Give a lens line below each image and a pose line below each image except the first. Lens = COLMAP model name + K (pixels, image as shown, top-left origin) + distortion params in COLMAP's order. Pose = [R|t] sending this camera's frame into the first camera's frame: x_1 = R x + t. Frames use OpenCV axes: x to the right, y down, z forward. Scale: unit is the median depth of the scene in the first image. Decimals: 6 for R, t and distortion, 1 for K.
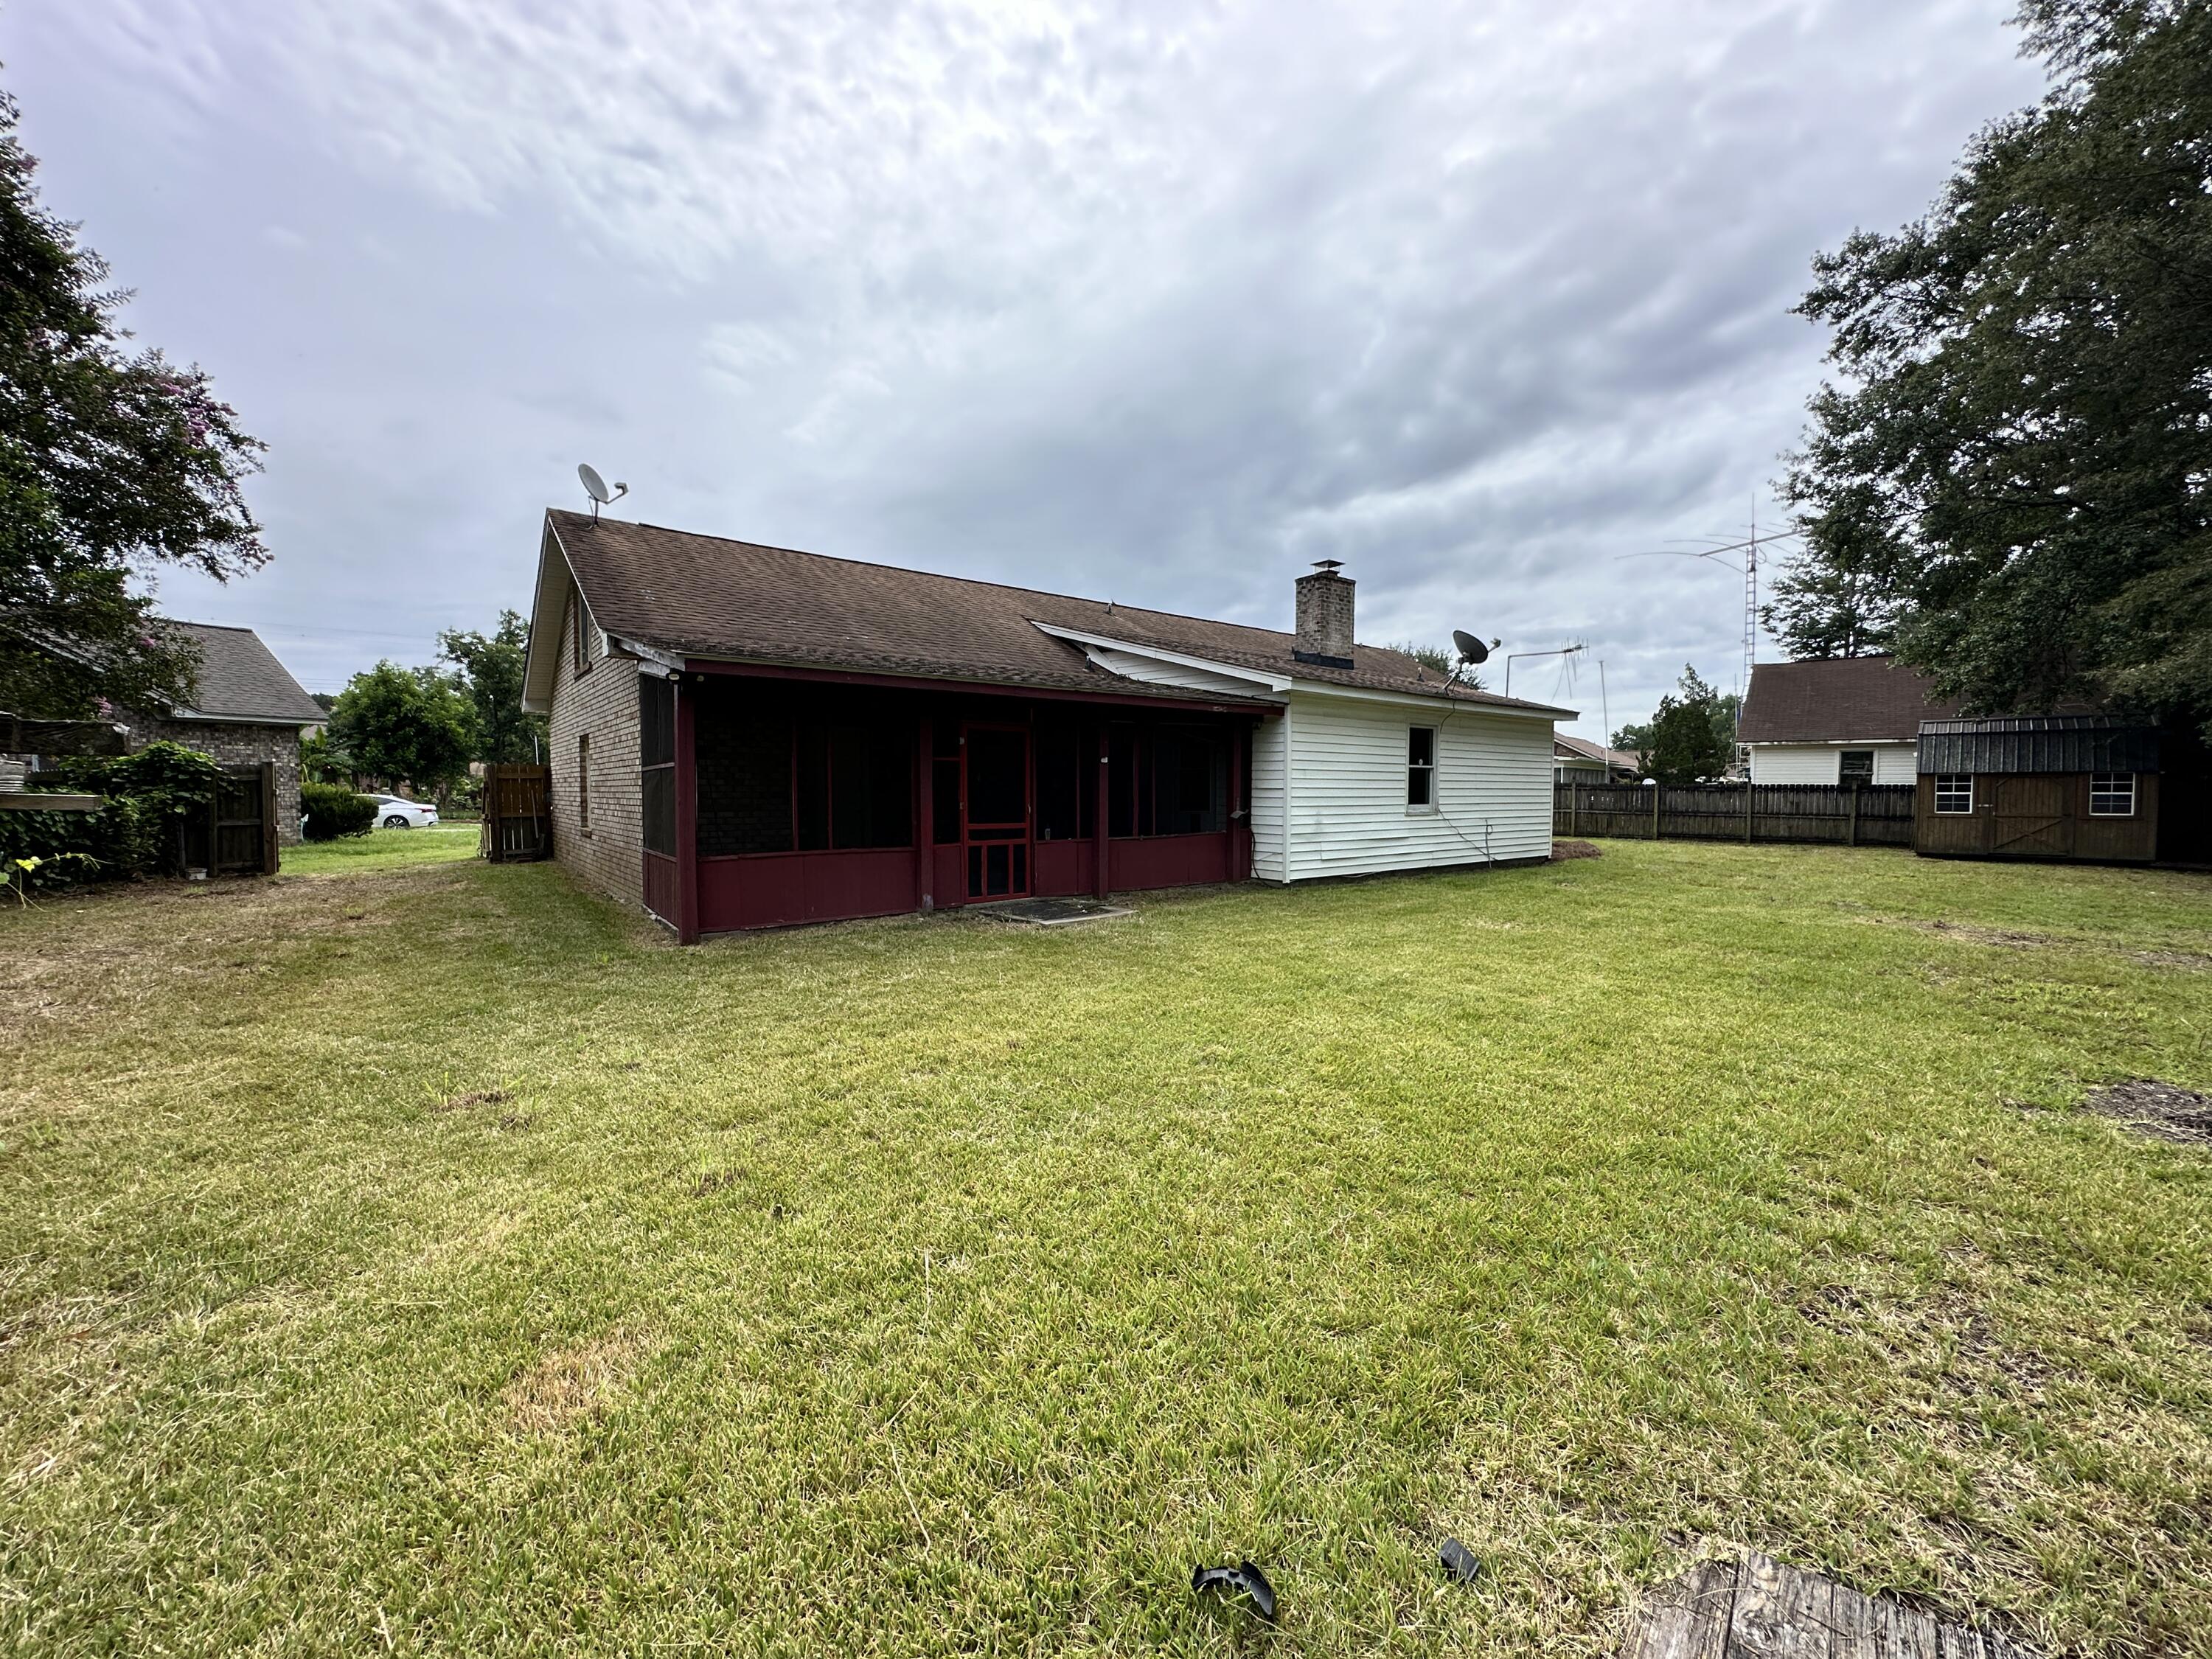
lens RADIAL K [[876.1, 0, 1115.4], [0, 876.1, 831.3], [0, 0, 1]] dist [-0.002157, 0.000109]
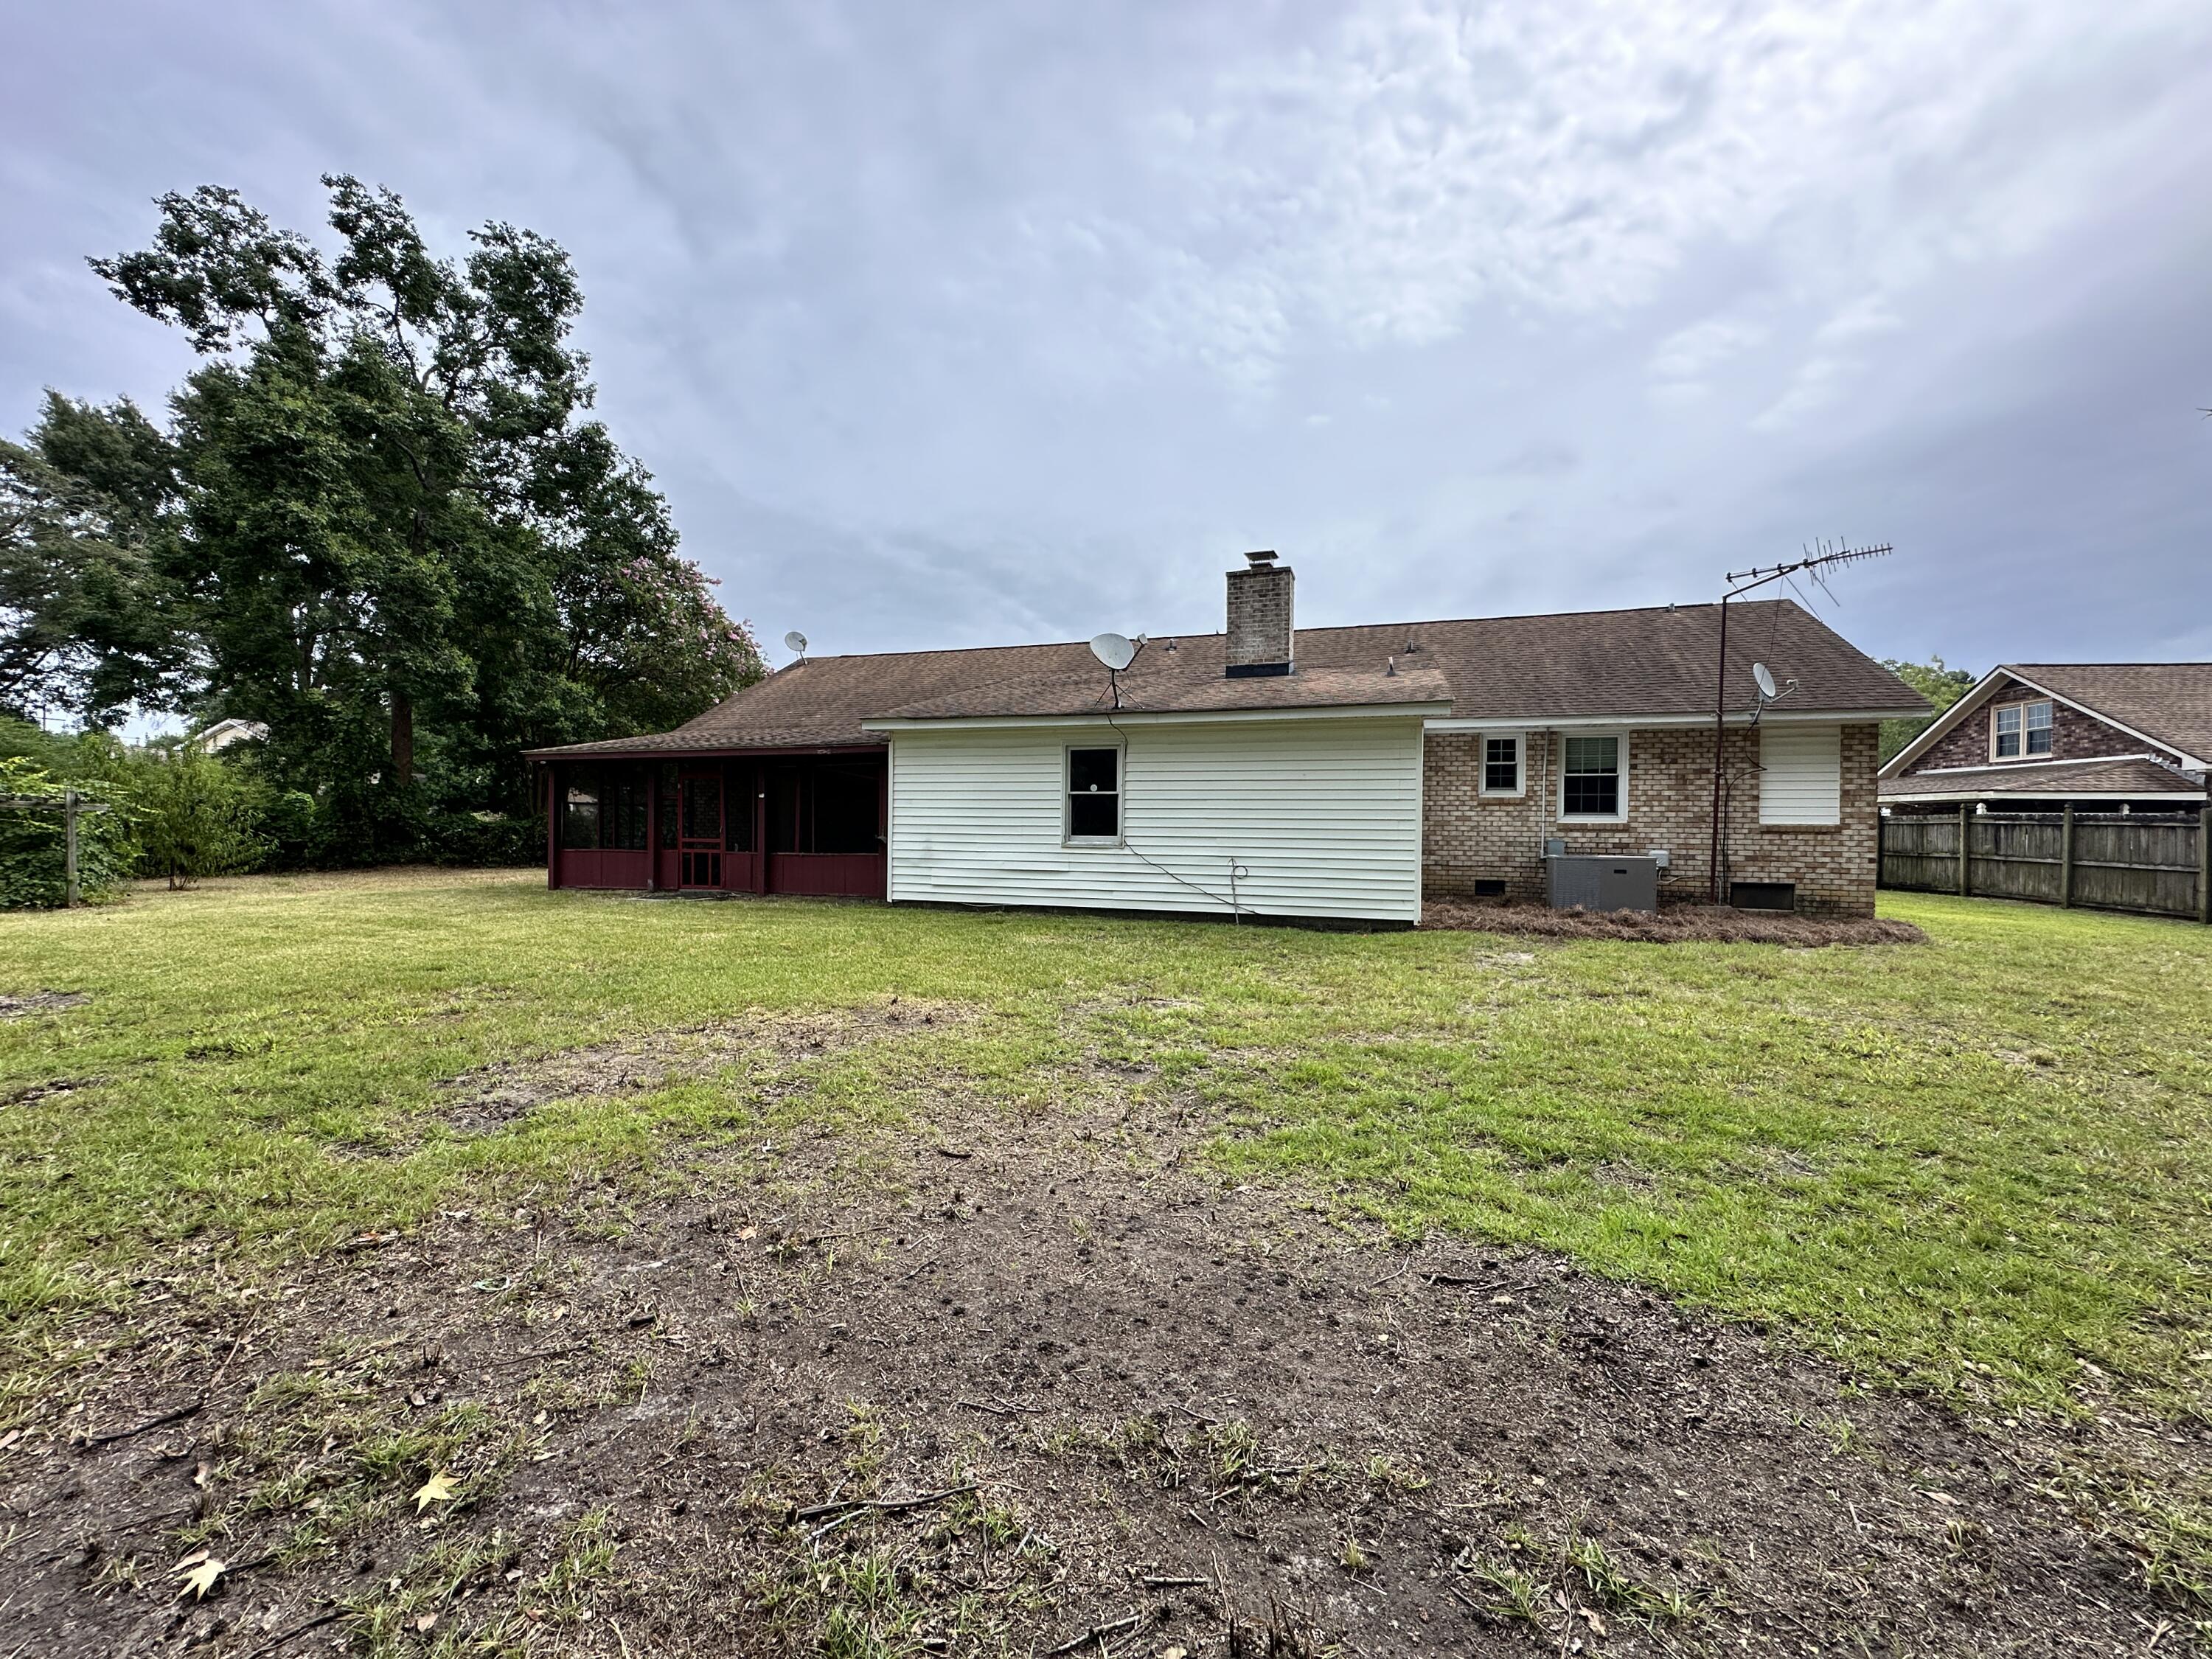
lens RADIAL K [[876.1, 0, 1115.4], [0, 876.1, 831.3], [0, 0, 1]] dist [-0.002157, 0.000109]
pose [[0.561826, 0.011620, -0.827174, 1.002320], [-0.047613, 0.998698, -0.018310, -0.018324], [0.825884, 0.049671, 0.561648, 0.484032]]
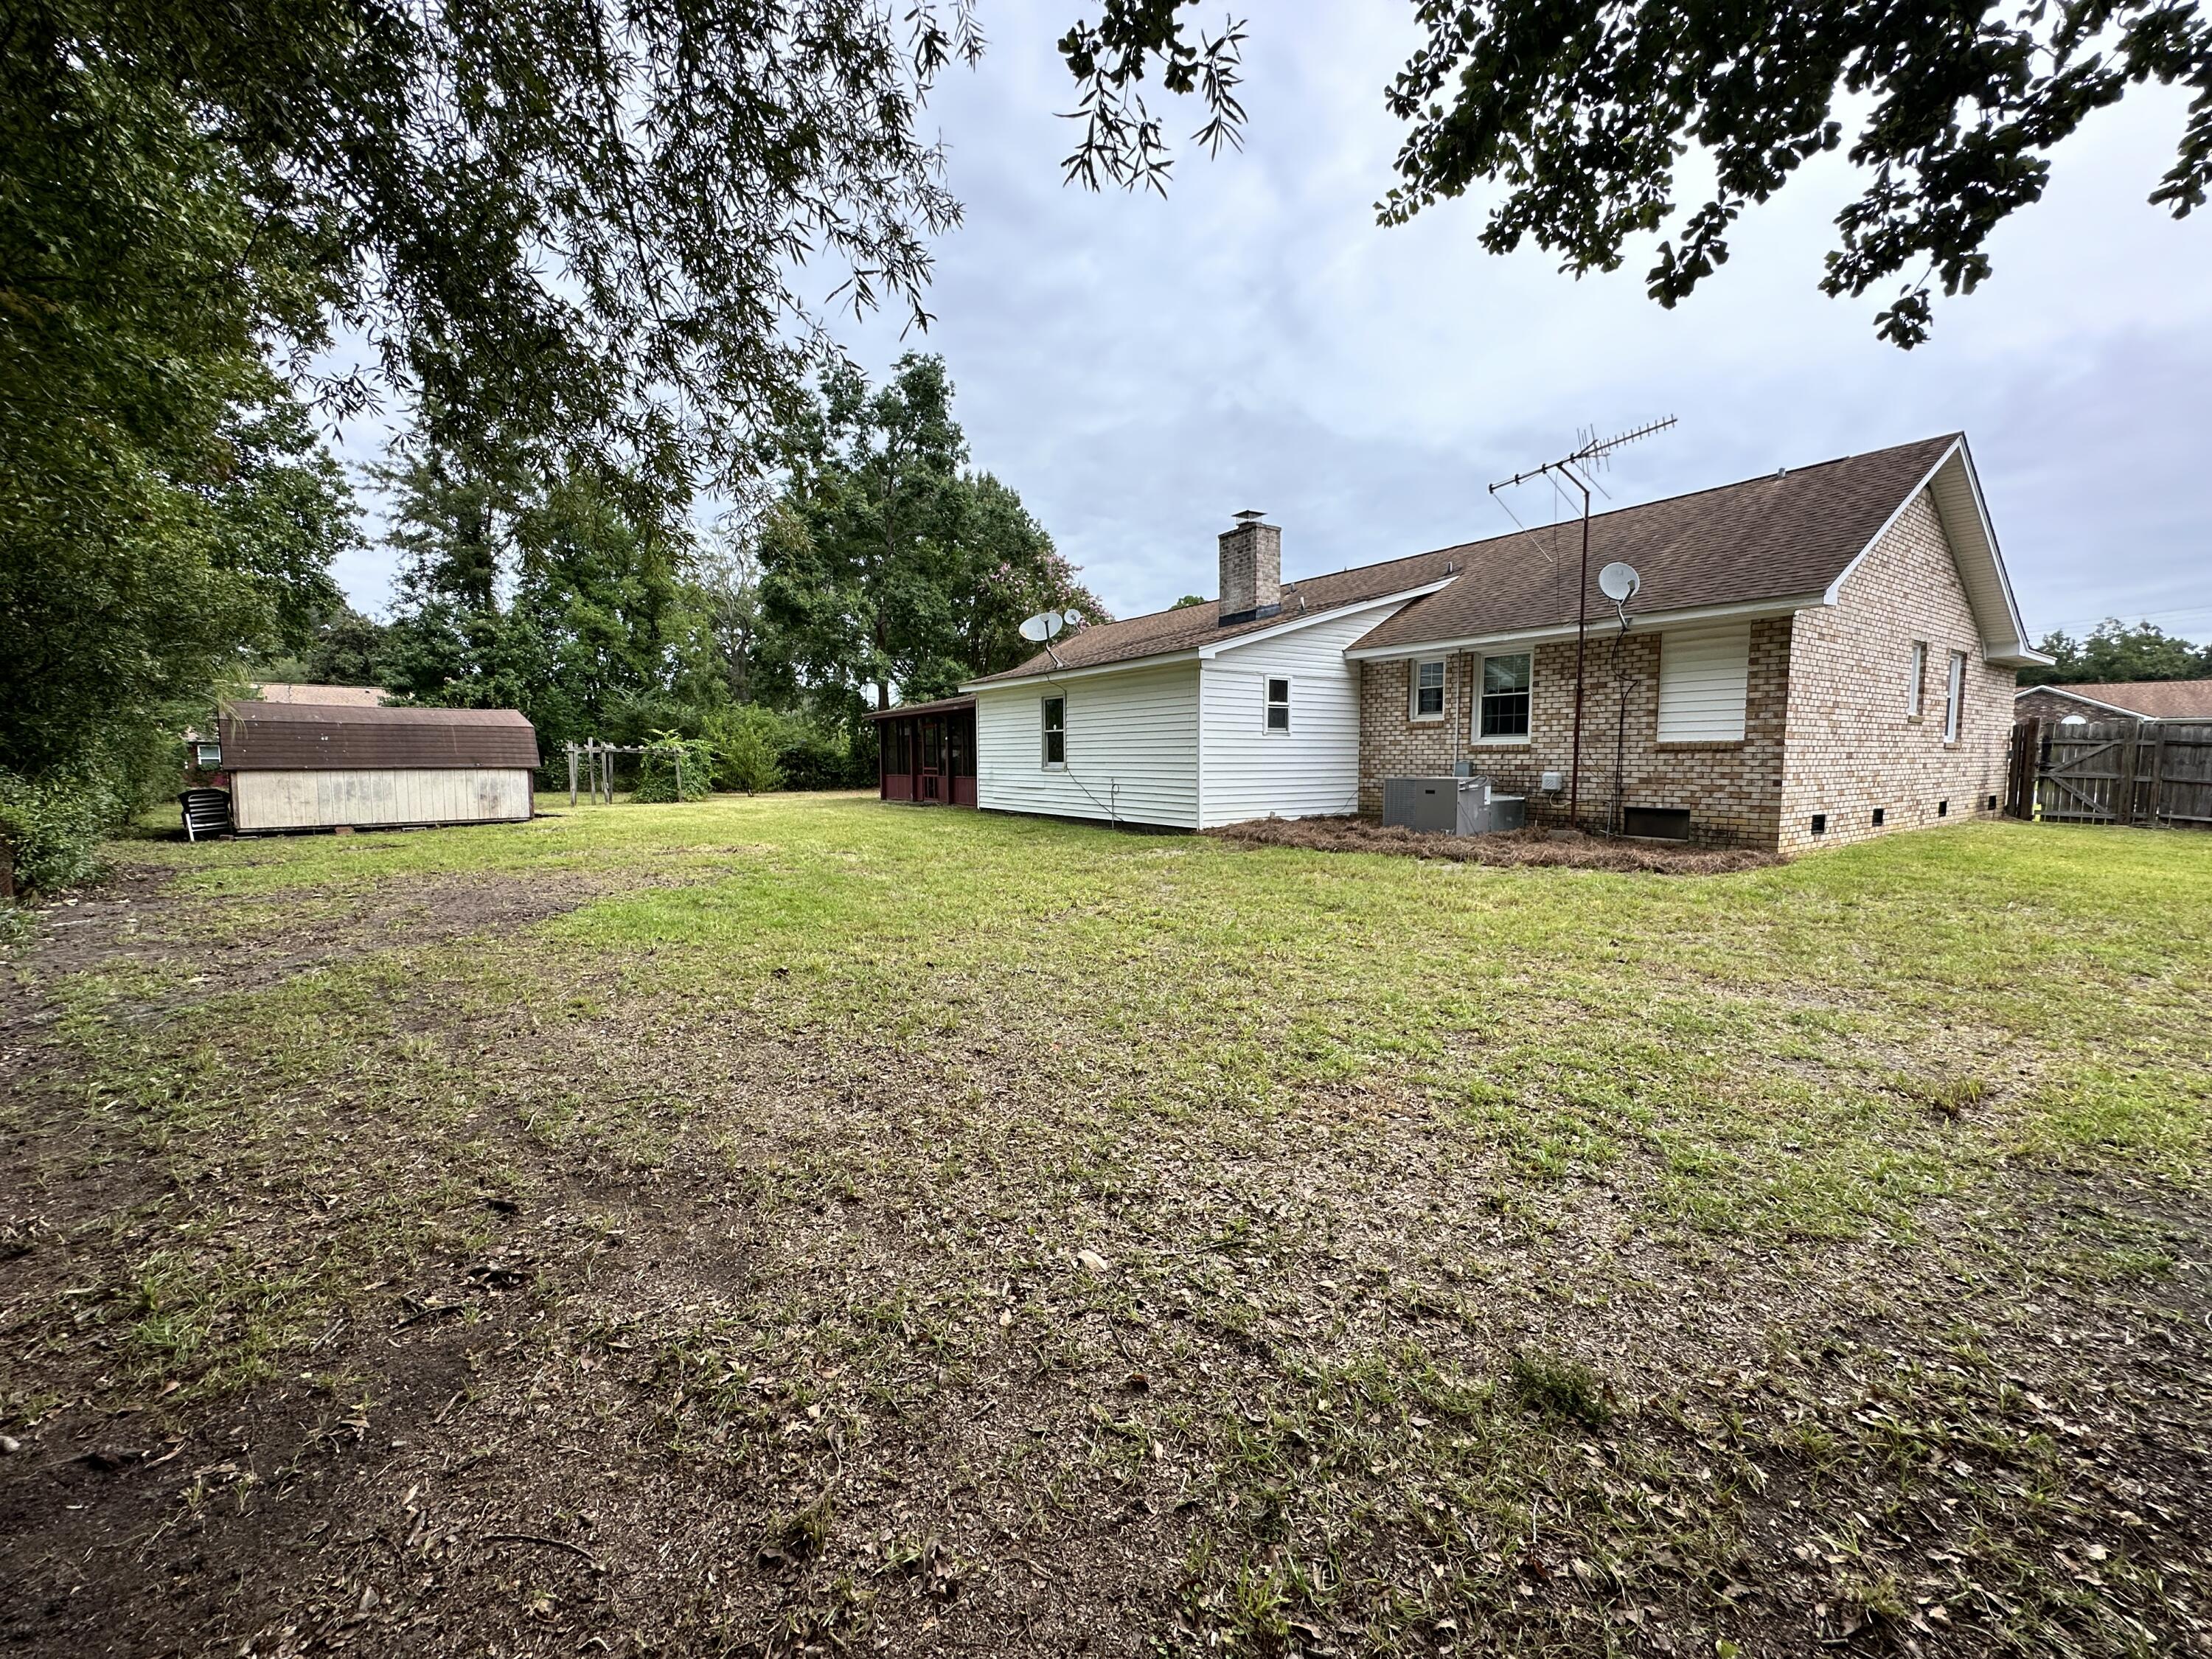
lens RADIAL K [[897.6, 0, 1106.0], [0, 897.6, 829.5], [0, 0, 1]] dist [-0.000740, 0.000120]
pose [[-0.060944, 0.079898, -0.994938, 1.455109], [-0.041271, 0.995737, 0.082490, -0.039925], [0.997288, 0.046089, -0.057387, 1.056182]]
